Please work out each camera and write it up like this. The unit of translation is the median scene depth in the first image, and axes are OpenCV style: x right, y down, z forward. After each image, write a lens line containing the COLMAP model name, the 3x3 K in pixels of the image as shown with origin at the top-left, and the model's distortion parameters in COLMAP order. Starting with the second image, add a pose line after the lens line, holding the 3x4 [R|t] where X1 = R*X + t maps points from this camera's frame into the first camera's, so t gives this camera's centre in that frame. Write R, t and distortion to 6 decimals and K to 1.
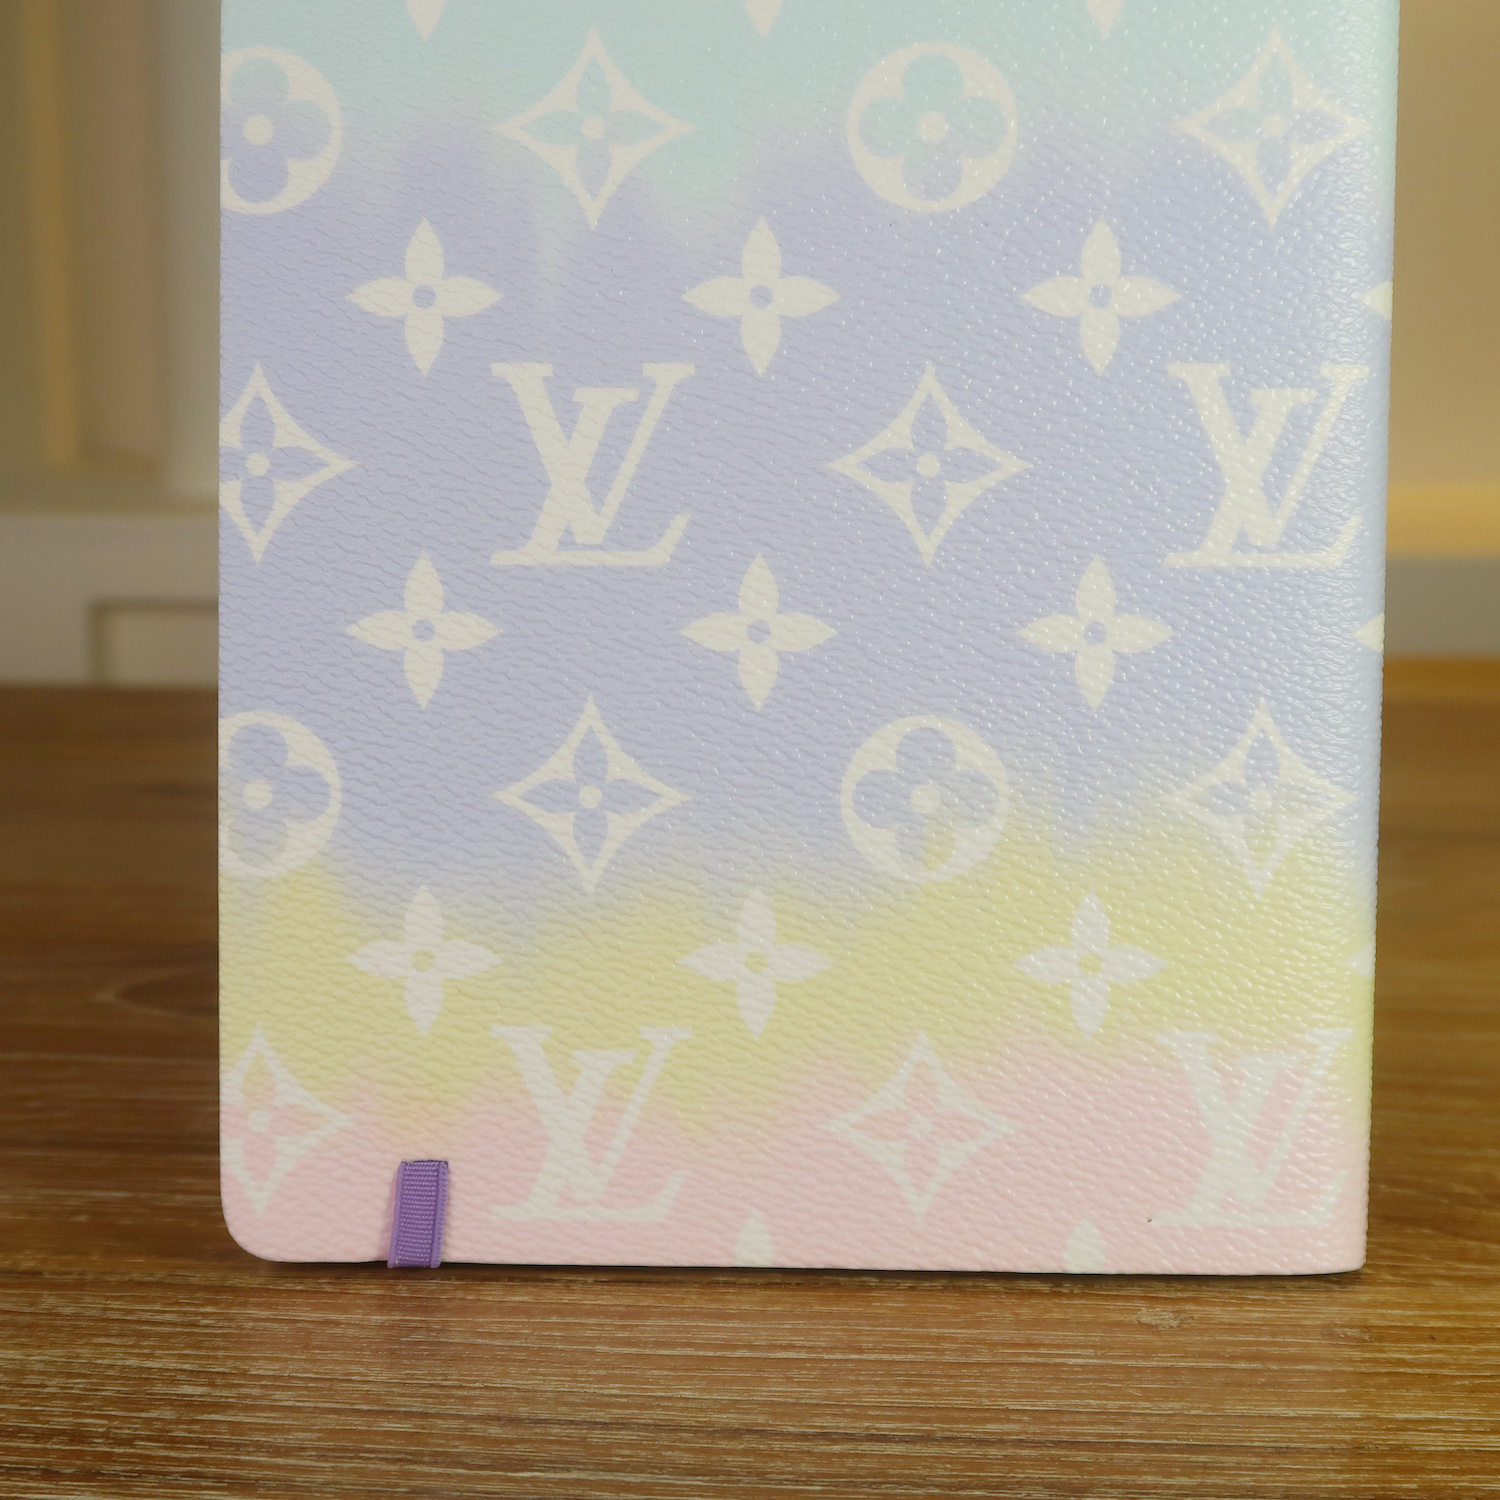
lens RADIAL K [[2389.4, 0, 743.9], [0, 2389.4, 752.3], [0, 0, 1]] dist [-0.045256, 0.000000]
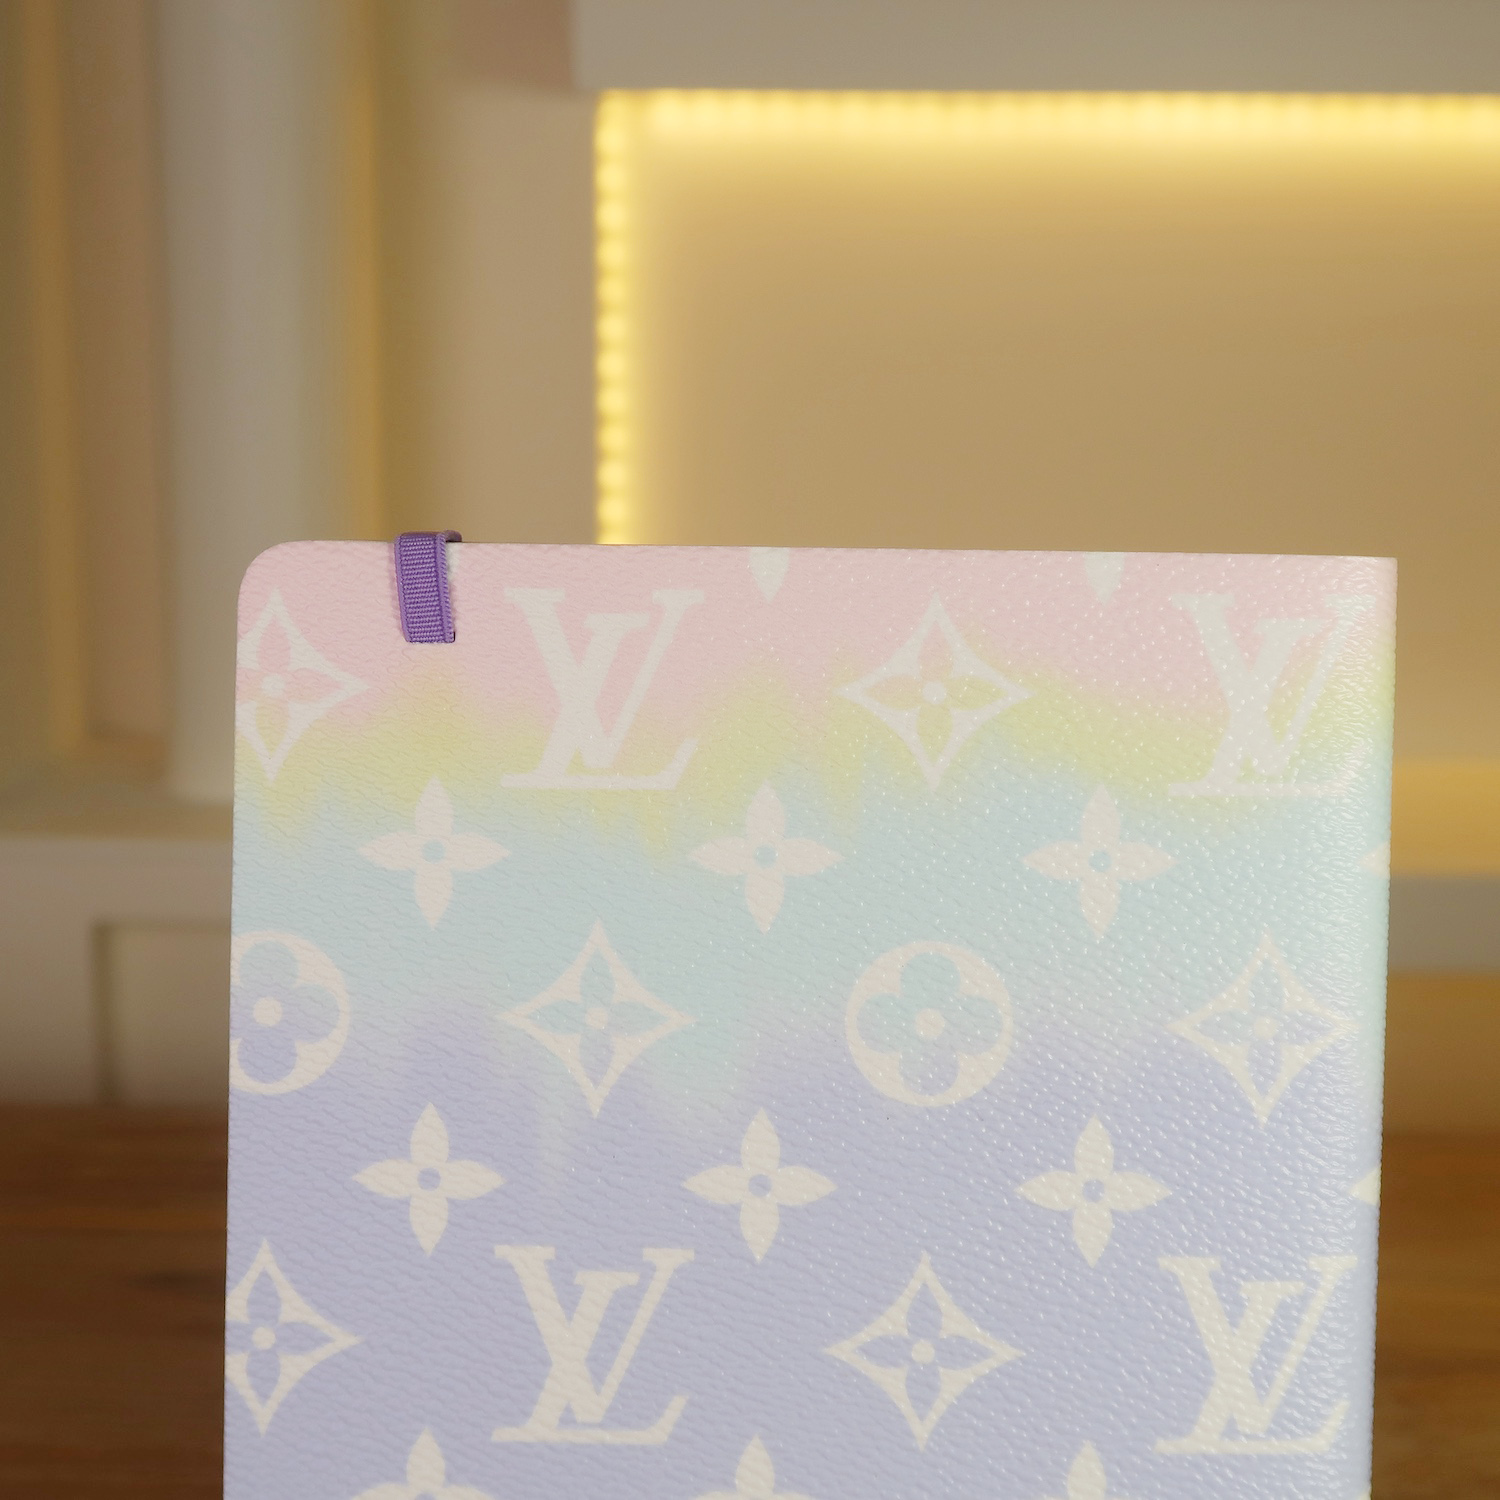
lens RADIAL K [[2389.4, 0, 756.4], [0, 2389.4, 718.5], [0, 0, 1]] dist [-0.045256, 0.000000]
pose [[0.999966, 0.008182, 0.001334, 0.002688], [-0.008120, 0.999124, -0.041062, -0.347189], [-0.001668, 0.041050, 0.999156, -0.024974]]
